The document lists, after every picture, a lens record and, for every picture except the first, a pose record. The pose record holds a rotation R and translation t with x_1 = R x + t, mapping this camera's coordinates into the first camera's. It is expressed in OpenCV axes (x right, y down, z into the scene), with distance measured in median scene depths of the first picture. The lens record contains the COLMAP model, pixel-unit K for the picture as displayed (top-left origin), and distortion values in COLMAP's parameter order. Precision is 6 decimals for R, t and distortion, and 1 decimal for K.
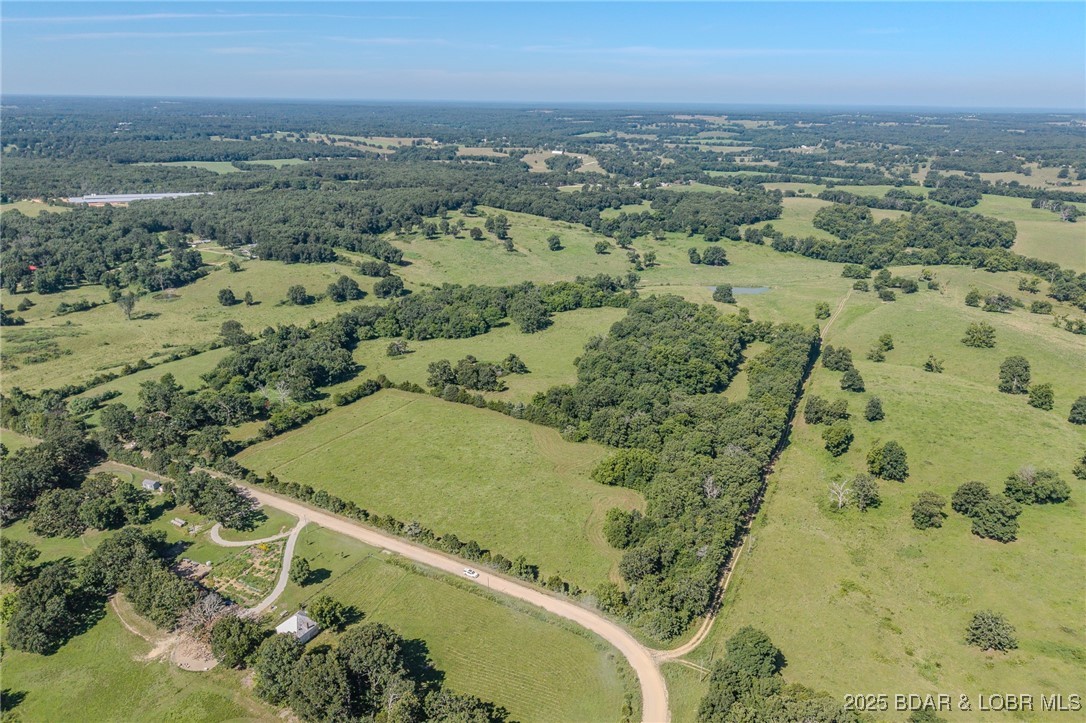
lens RADIAL K [[720.8, 0, 543.0], [0, 720.8, 361.5], [0, 0, 1]] dist [0.036308, -0.048461]
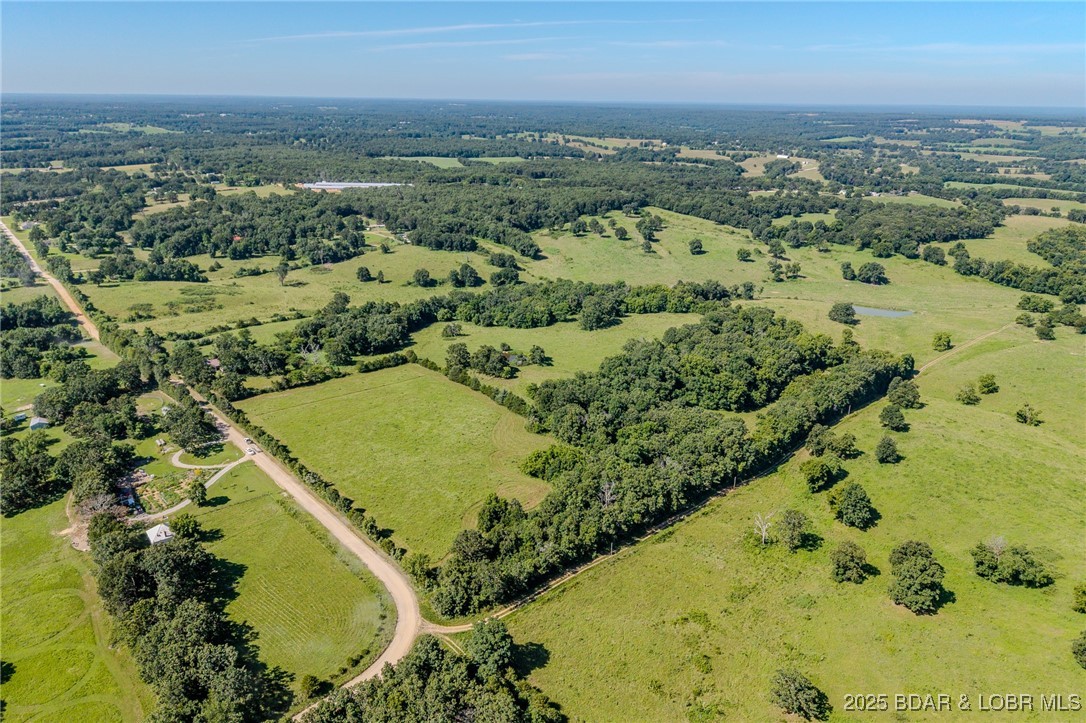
lens RADIAL K [[720.8, 0, 543.0], [0, 720.8, 361.5], [0, 0, 1]] dist [0.036308, -0.048461]
pose [[0.941134, 0.116043, -0.317490, 0.147842], [-0.116950, 0.993005, 0.016268, -0.002896], [0.317157, 0.021820, 0.948122, 0.012858]]
